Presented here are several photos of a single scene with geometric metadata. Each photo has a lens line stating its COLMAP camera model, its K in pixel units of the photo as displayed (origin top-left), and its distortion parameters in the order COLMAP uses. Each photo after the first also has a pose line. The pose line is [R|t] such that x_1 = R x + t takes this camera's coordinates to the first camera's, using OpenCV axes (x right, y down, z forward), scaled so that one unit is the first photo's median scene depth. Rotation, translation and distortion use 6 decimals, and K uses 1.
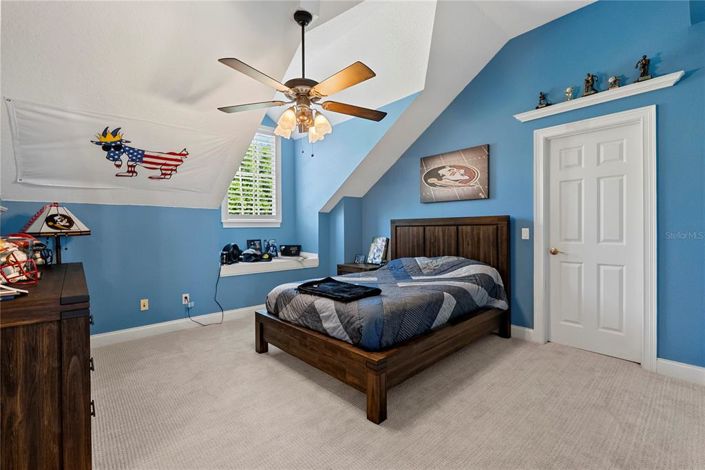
lens RADIAL K [[312.1, 0, 354.1], [0, 312.1, 230.8], [0, 0, 1]] dist [-0.002860, -0.000026]
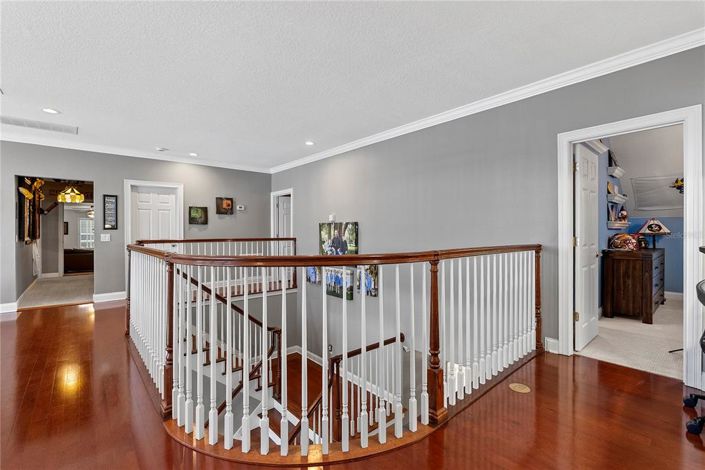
lens RADIAL K [[312.1, 0, 353.9], [0, 312.1, 234.5], [0, 0, 1]] dist [-0.002860, -0.000026]
pose [[-0.012020, 0.009778, -0.999880, 1.154337], [-0.007281, 0.999925, 0.009866, 0.009921], [0.999901, 0.007399, -0.011948, -0.973165]]
